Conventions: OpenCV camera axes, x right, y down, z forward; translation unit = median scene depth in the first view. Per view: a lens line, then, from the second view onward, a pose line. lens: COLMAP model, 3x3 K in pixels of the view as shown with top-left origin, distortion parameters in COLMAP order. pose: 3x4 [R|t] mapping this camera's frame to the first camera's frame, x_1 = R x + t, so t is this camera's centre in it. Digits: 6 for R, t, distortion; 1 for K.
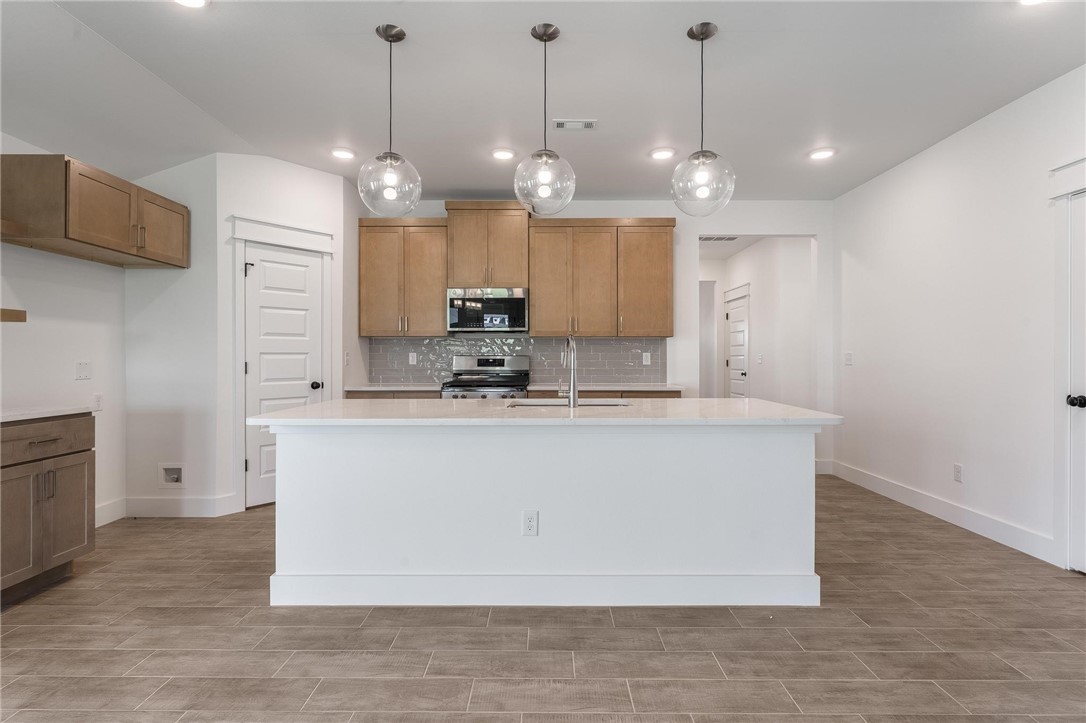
lens RADIAL K [[532.8, 0, 543.6], [0, 532.8, 357.1], [0, 0, 1]] dist [-0.000722, 0.000337]
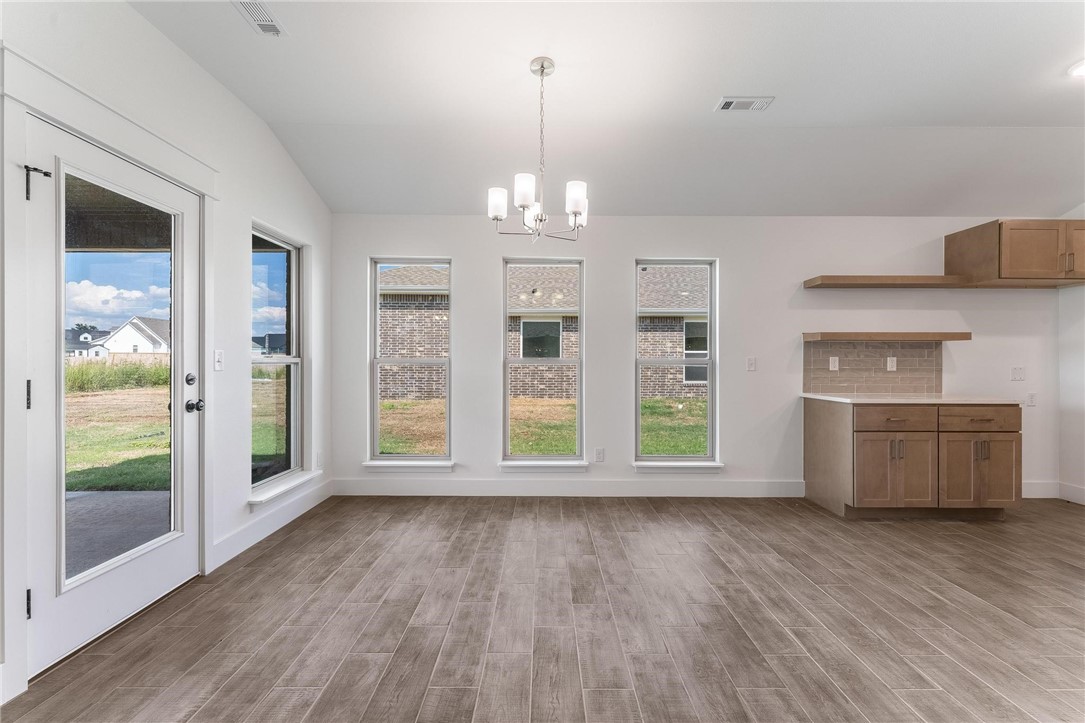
lens RADIAL K [[444.4, 0, 542.8], [0, 444.4, 362.6], [0, 0, 1]] dist [0.002139, 0.000052]
pose [[0.008188, -0.000044, -0.999966, 0.215121], [-0.001907, 0.999998, -0.000059, 0.000307], [0.999965, 0.001907, 0.008188, -0.170588]]
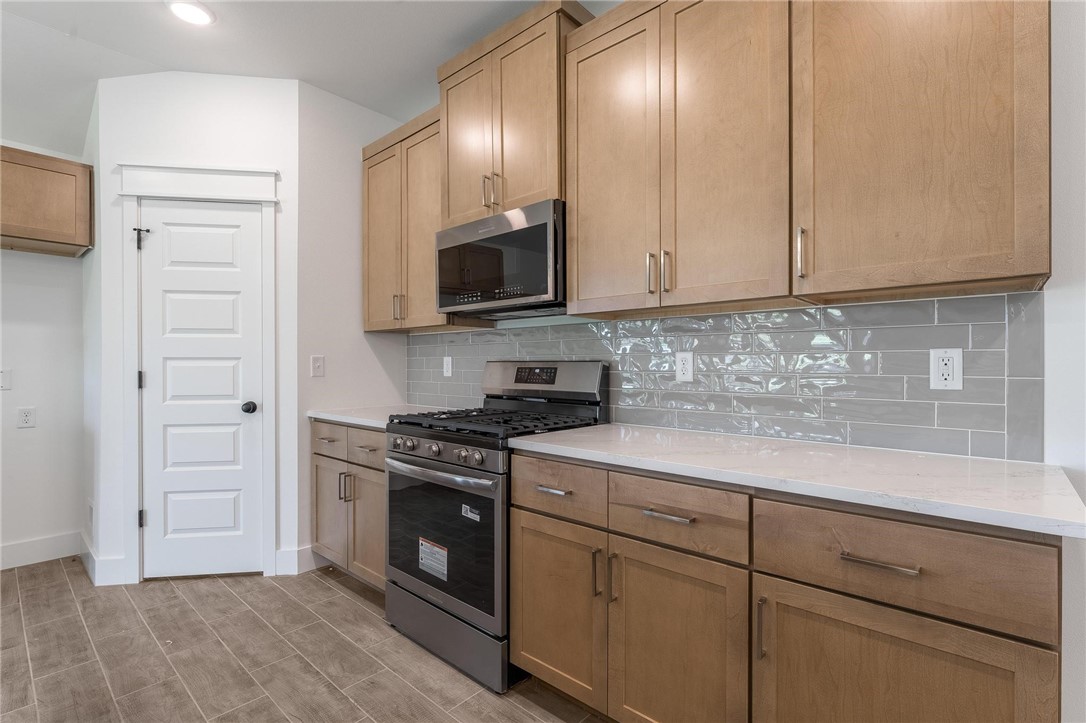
lens RADIAL K [[504.8, 0, 544.0], [0, 504.8, 365.0], [0, 0, 1]] dist [-0.001512, -0.000160]
pose [[0.749461, 0.001279, -0.662048, 0.314977], [-0.000301, 0.999999, 0.001591, 0.000020], [0.662049, -0.000992, 0.749460, 0.969976]]
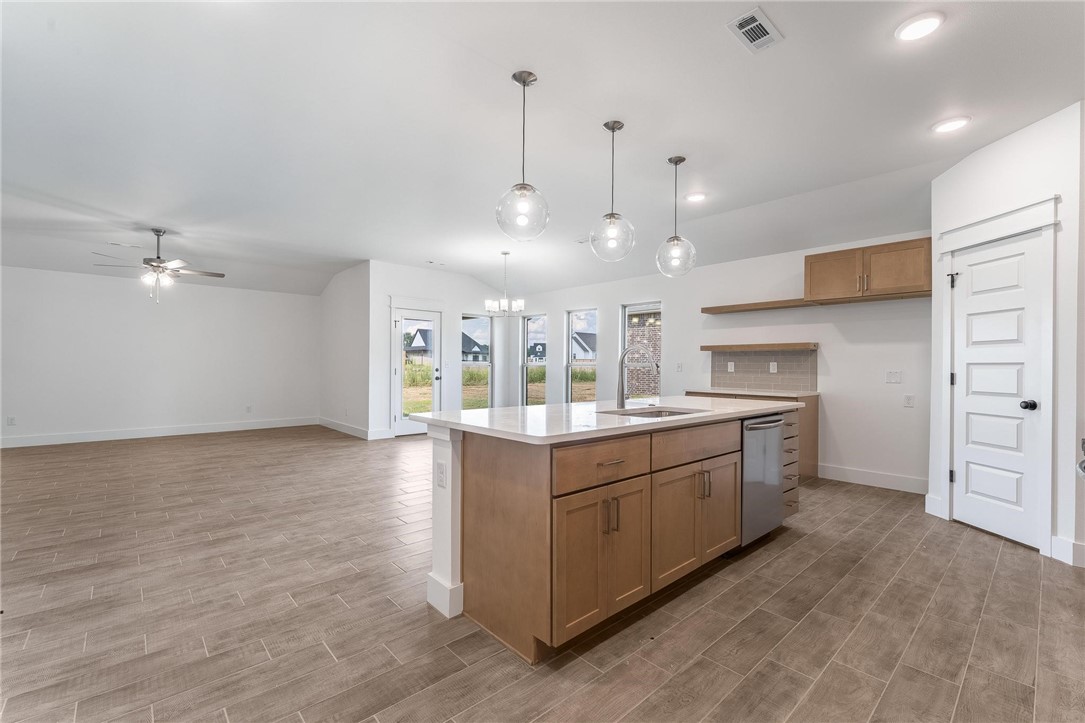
lens RADIAL K [[461.9, 0, 541.8], [0, 461.9, 367.6], [0, 0, 1]] dist [-0.004121, 0.000381]
pose [[-0.736110, -0.002615, -0.676857, 0.674537], [-0.007561, 0.999962, 0.004360, 0.001599], [0.676819, 0.008327, -0.736102, 1.265230]]
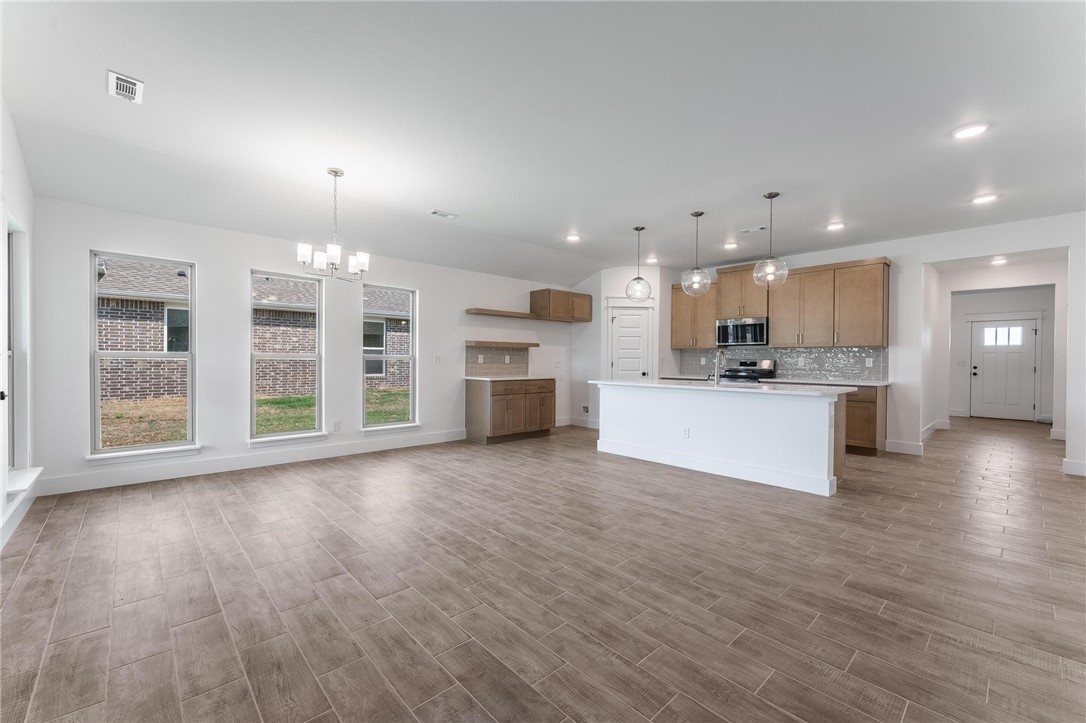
lens RADIAL K [[444.8, 0, 543.3], [0, 444.8, 362.6], [0, 0, 1]] dist [0.002139, 0.000052]
pose [[0.685245, 0.010112, -0.728242, 0.665765], [-0.007449, 0.999949, 0.006876, 0.001662], [0.728274, 0.000713, 0.685285, -0.532599]]
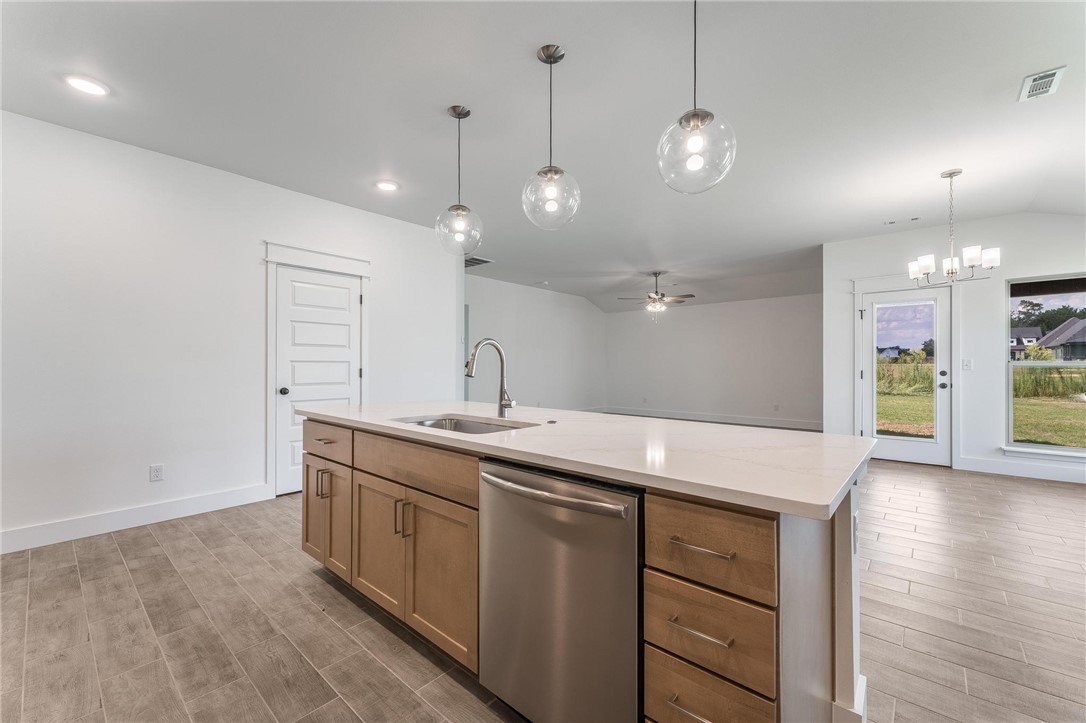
lens RADIAL K [[440.3, 0, 545.4], [0, 440.3, 365.7], [0, 0, 1]] dist [0.000344, -0.000113]
pose [[-0.756756, -0.000388, 0.653697, -0.401427], [-0.000059, 1.000000, 0.000524, 0.001956], [-0.653697, 0.000358, -0.756756, 1.201383]]
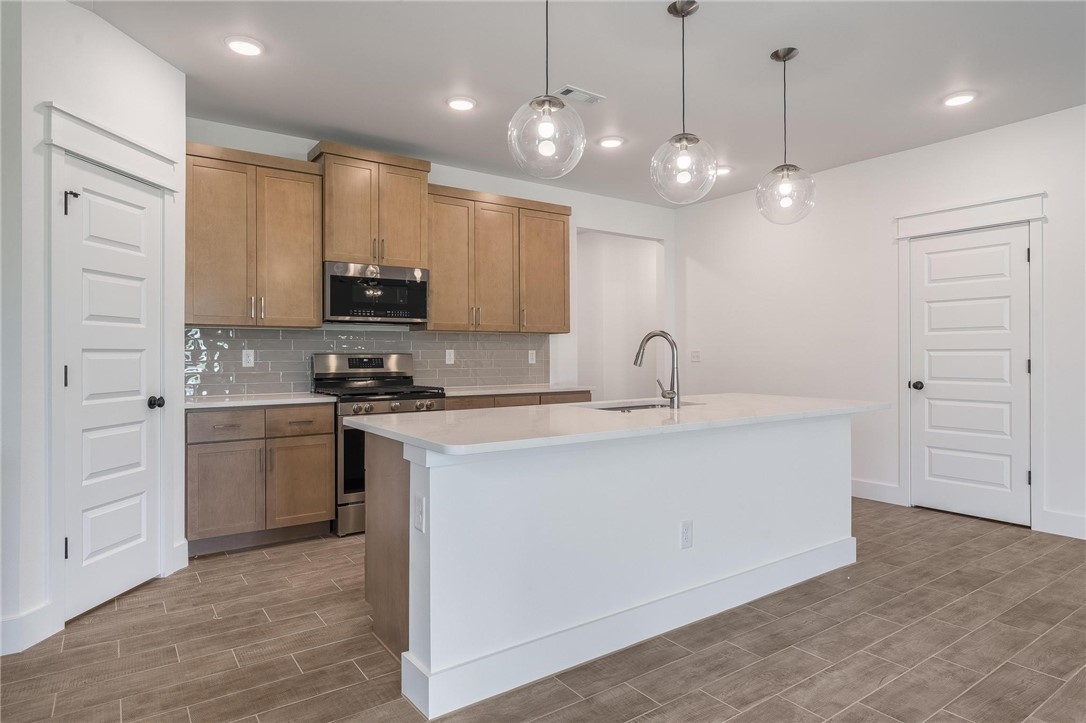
lens RADIAL K [[626.1, 0, 550.7], [0, 626.1, 351.5], [0, 0, 1]] dist [-0.000276, 0.000030]
pose [[0.810692, 0.000778, 0.585472, -0.600591], [0.003407, 0.999976, -0.006047, 0.000073], [-0.585462, 0.006897, 0.810670, 0.179742]]
